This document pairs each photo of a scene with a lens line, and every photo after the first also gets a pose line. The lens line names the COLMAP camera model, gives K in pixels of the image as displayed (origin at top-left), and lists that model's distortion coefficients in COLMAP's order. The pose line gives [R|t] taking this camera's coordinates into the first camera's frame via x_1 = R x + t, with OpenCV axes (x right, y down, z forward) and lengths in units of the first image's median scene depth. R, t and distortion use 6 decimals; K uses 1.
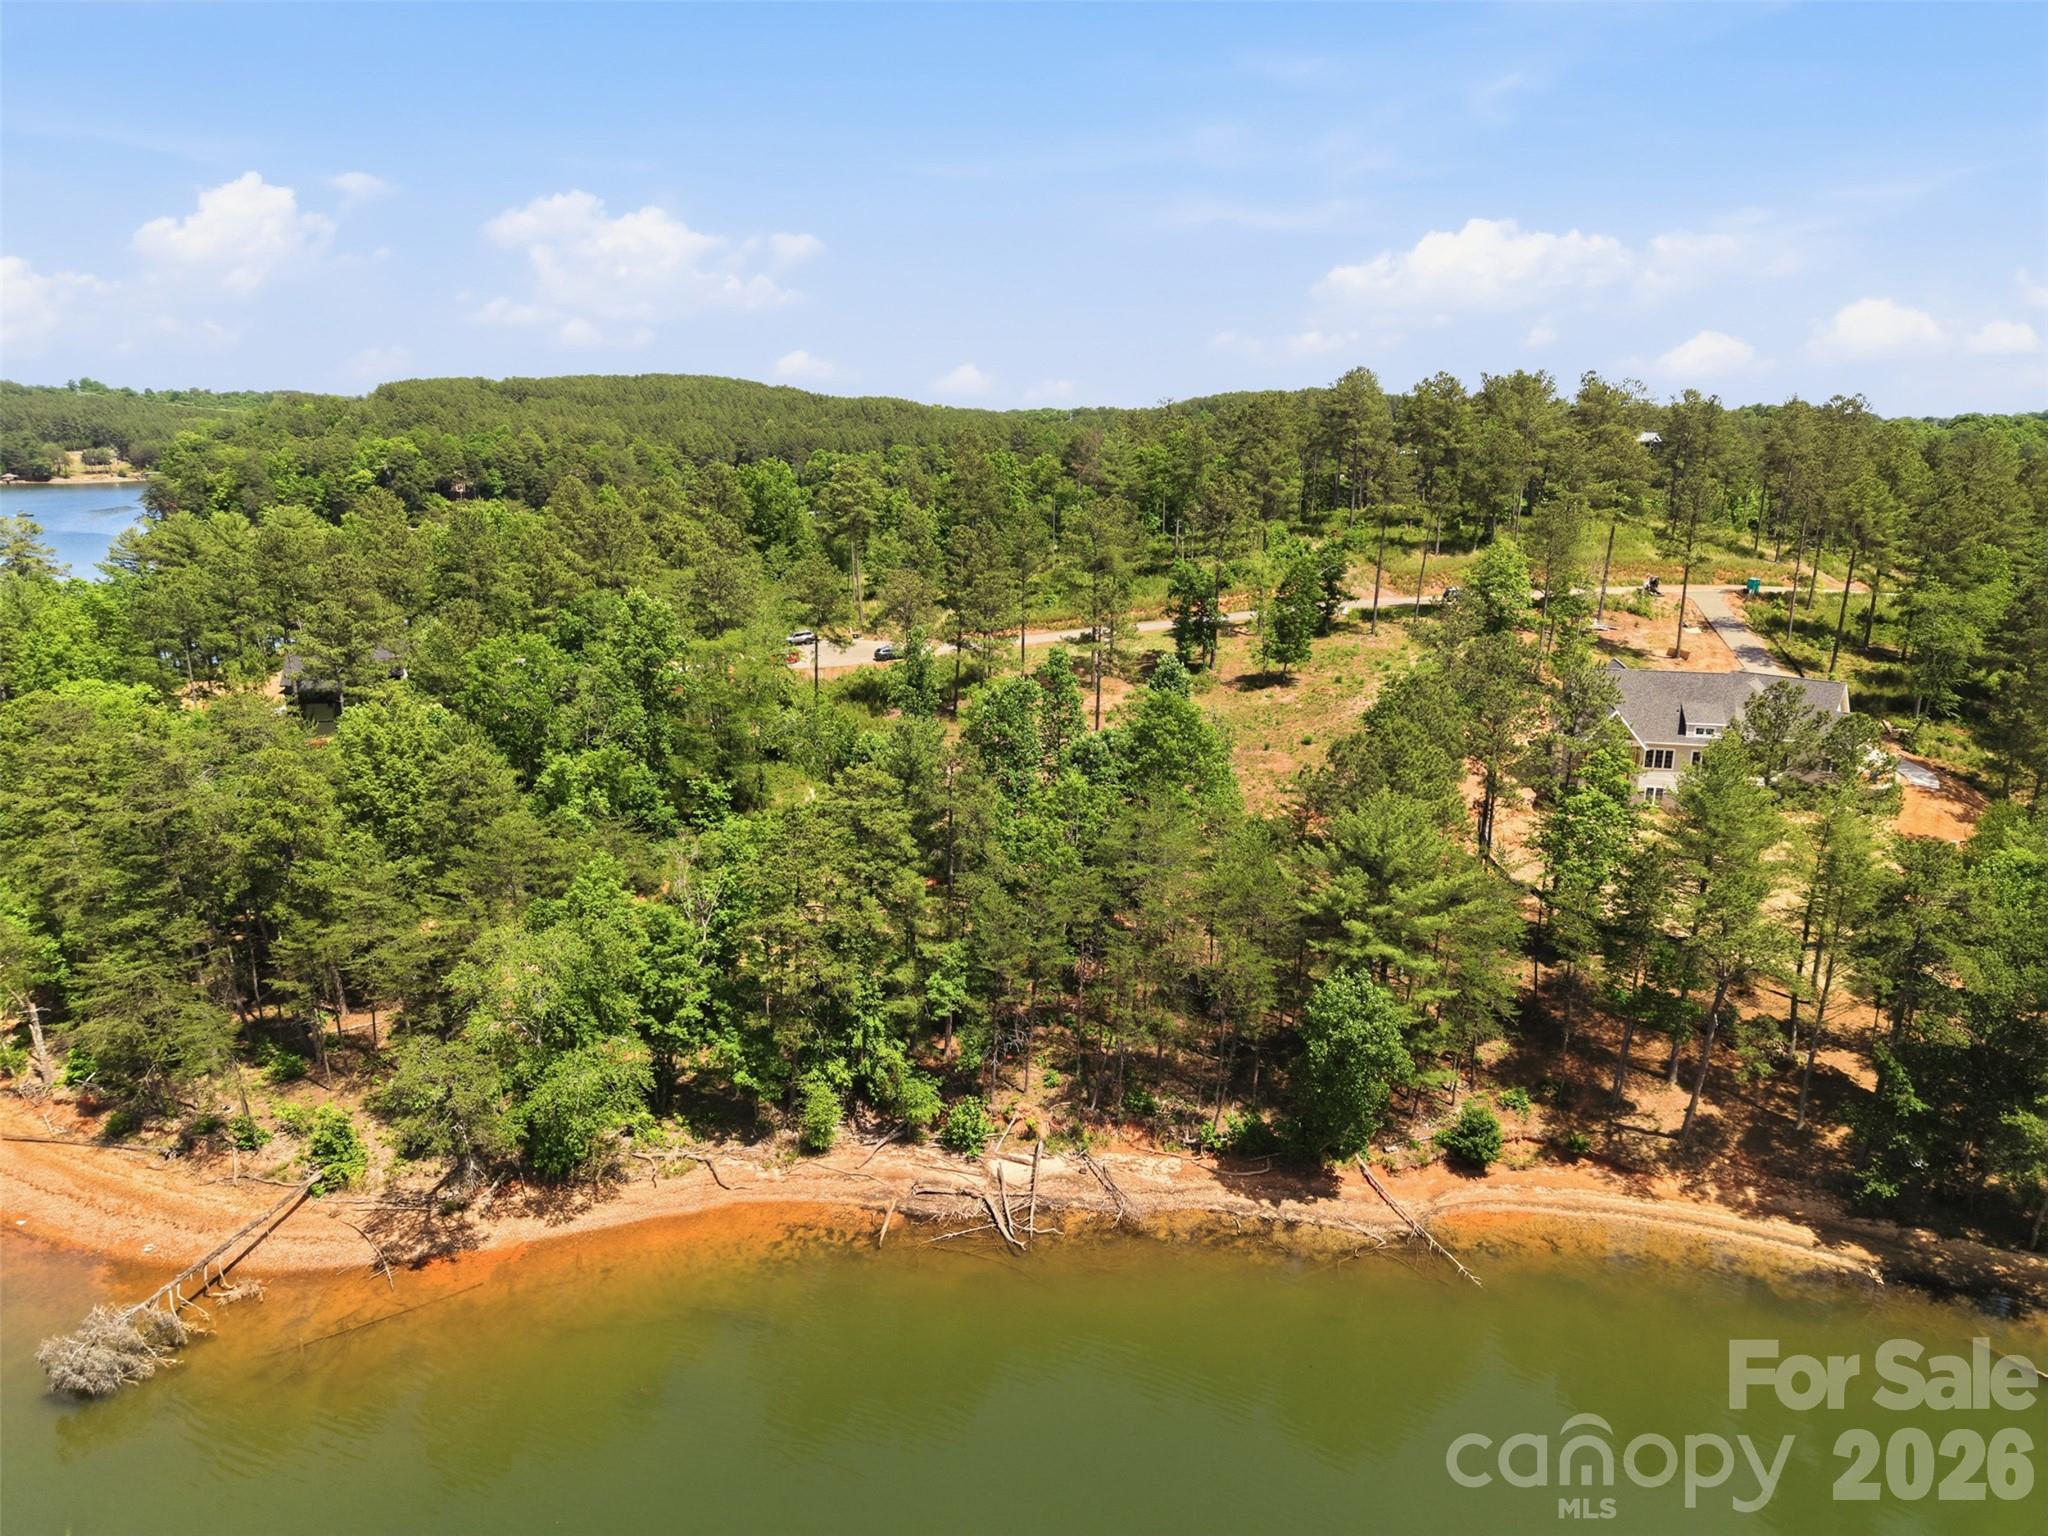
lens RADIAL K [[1390.9, 0, 1023.3], [0, 1390.9, 761.6], [0, 0, 1]] dist [0.012975, -0.017854]
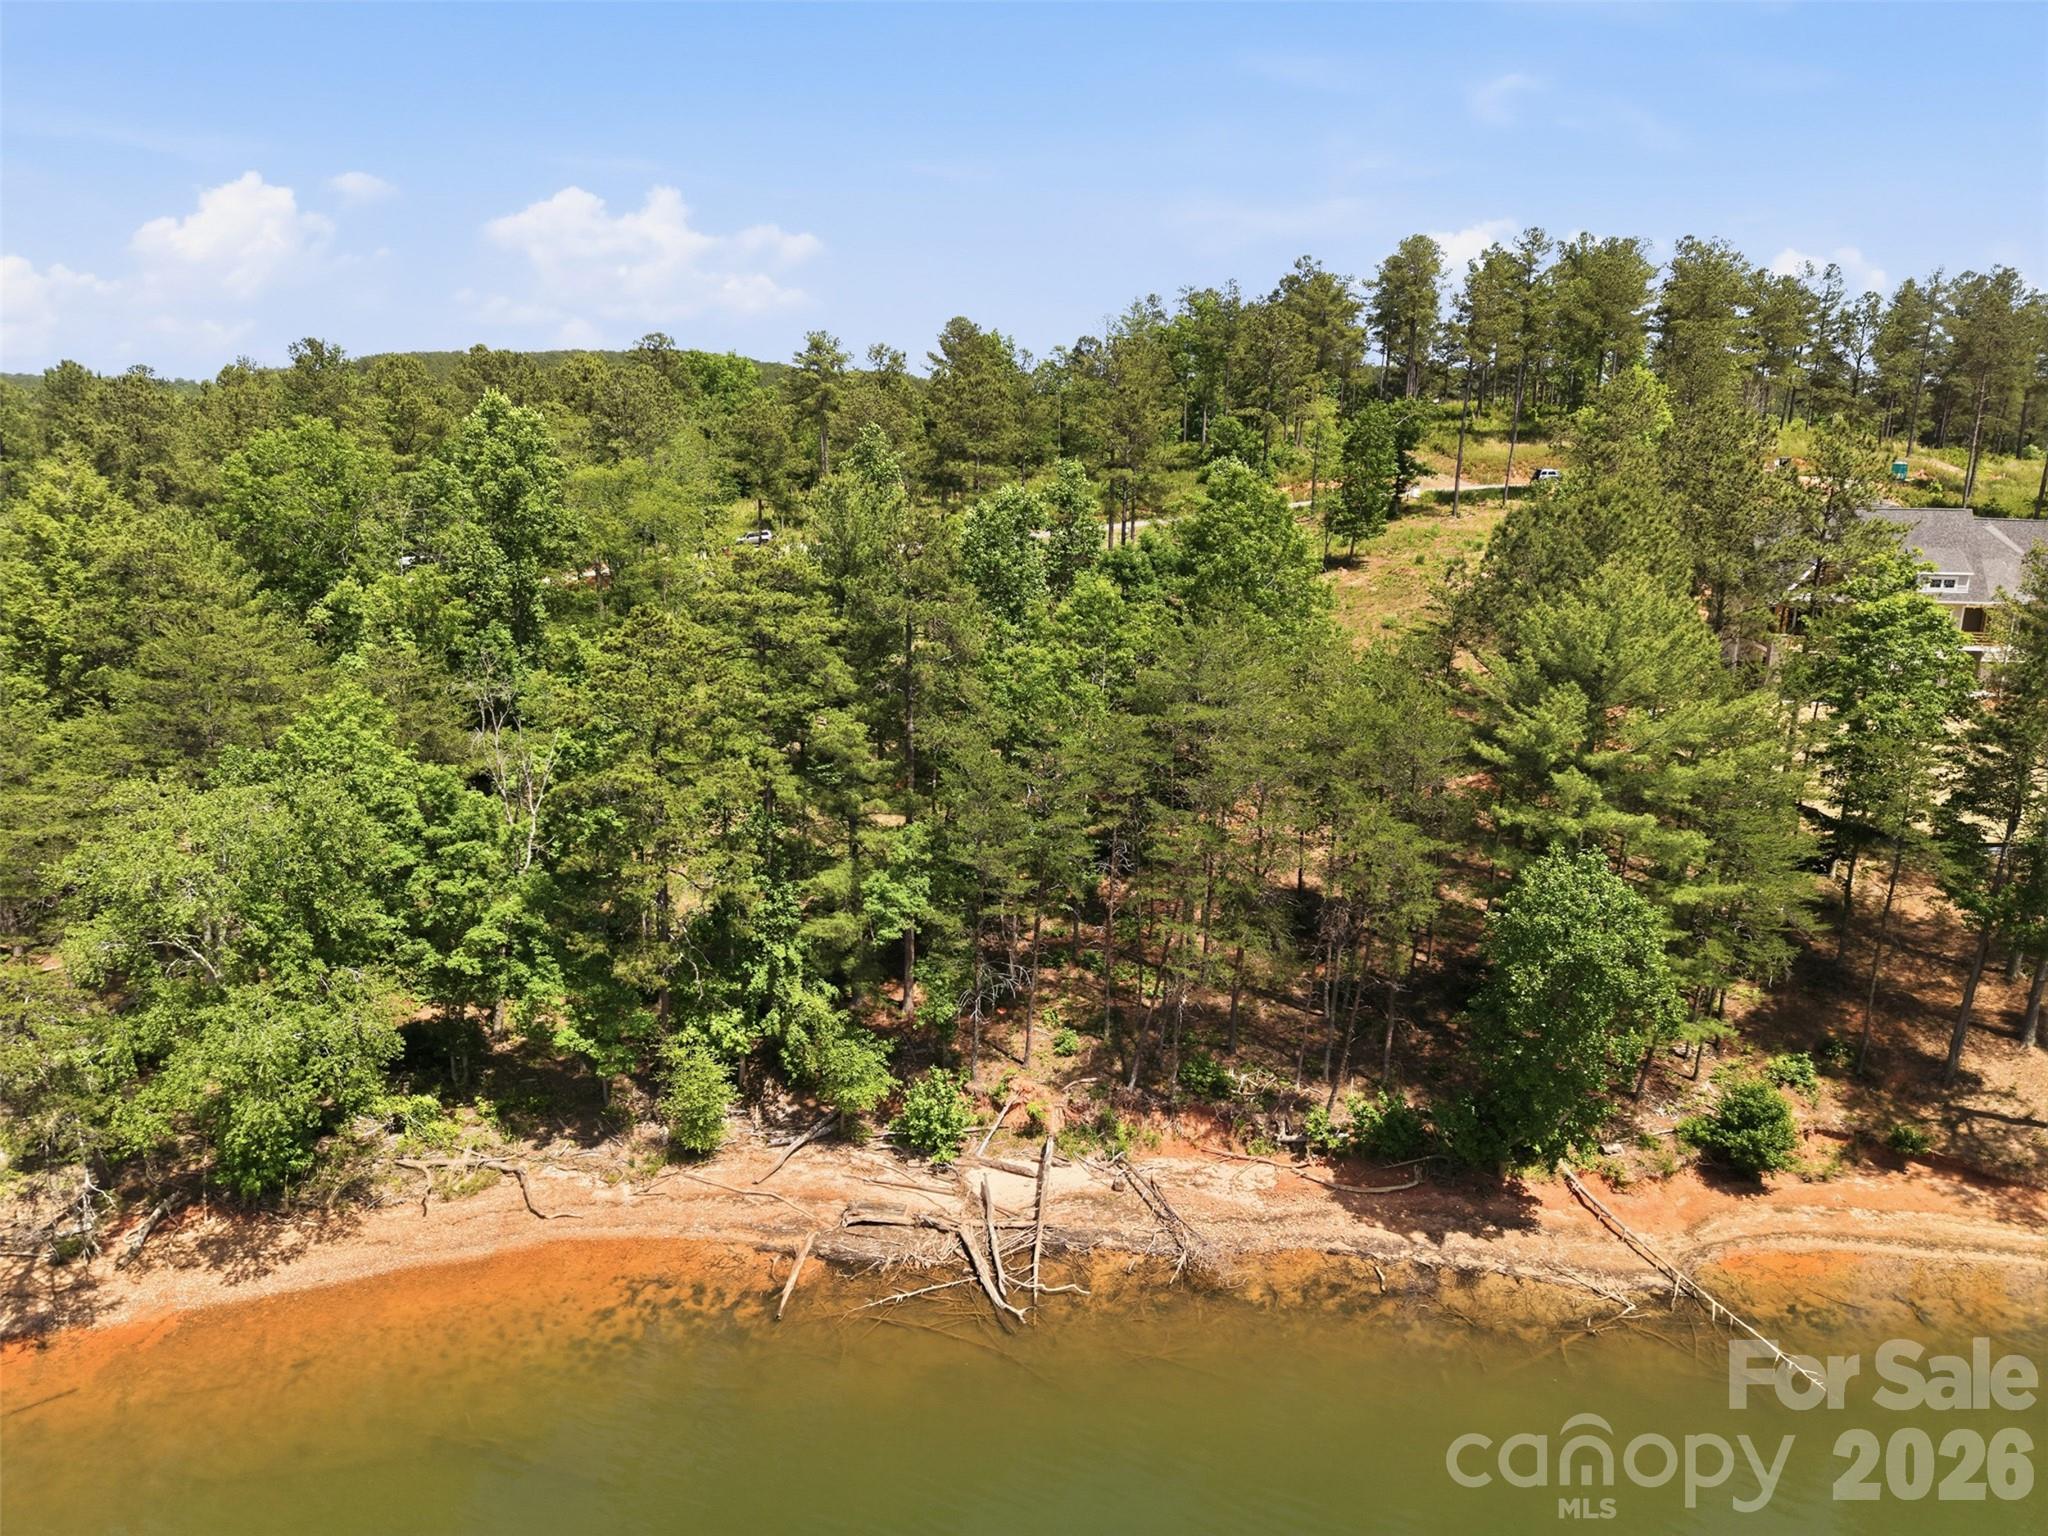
lens RADIAL K [[1390.9, 0, 1025.1], [0, 1390.9, 767.0], [0, 0, 1]] dist [0.012975, -0.017854]
pose [[0.999989, -0.004314, -0.001943, 0.003048], [0.004320, 0.999985, 0.003341, 0.103784], [0.001929, -0.003349, 0.999993, 0.376160]]
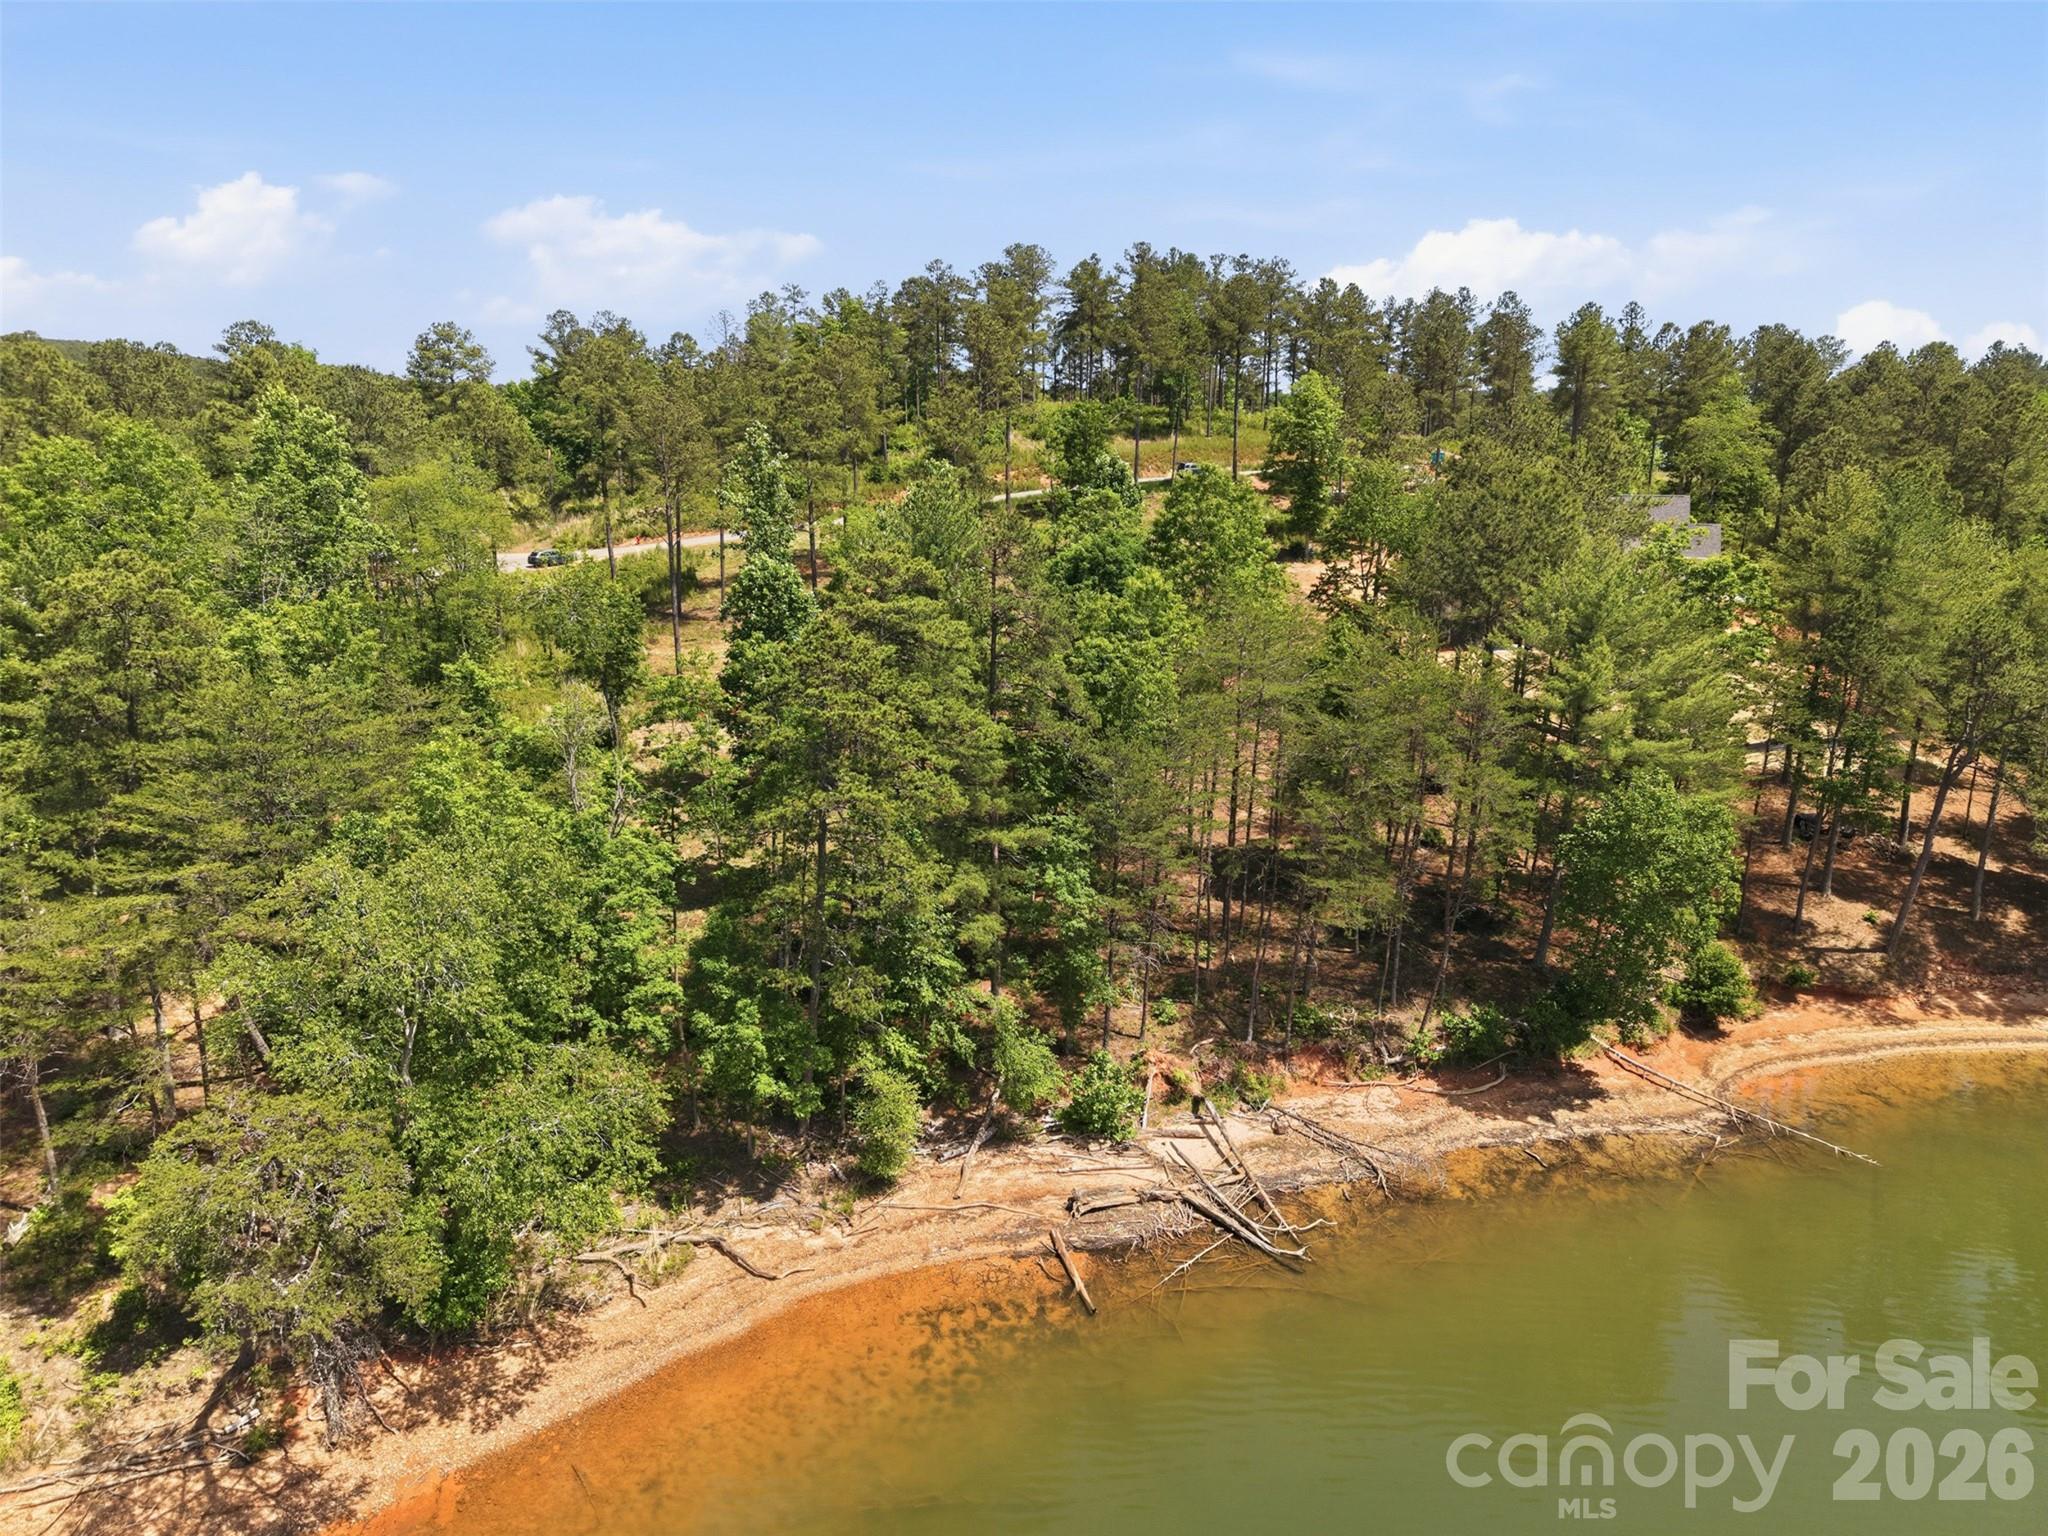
lens RADIAL K [[1390.9, 0, 1035.6], [0, 1390.9, 763.6], [0, 0, 1]] dist [0.012975, -0.017854]
pose [[0.925662, -0.099747, 0.364965, -0.292615], [0.098597, 0.994888, 0.021838, 0.091648], [-0.365278, 0.015770, 0.930765, 0.413696]]
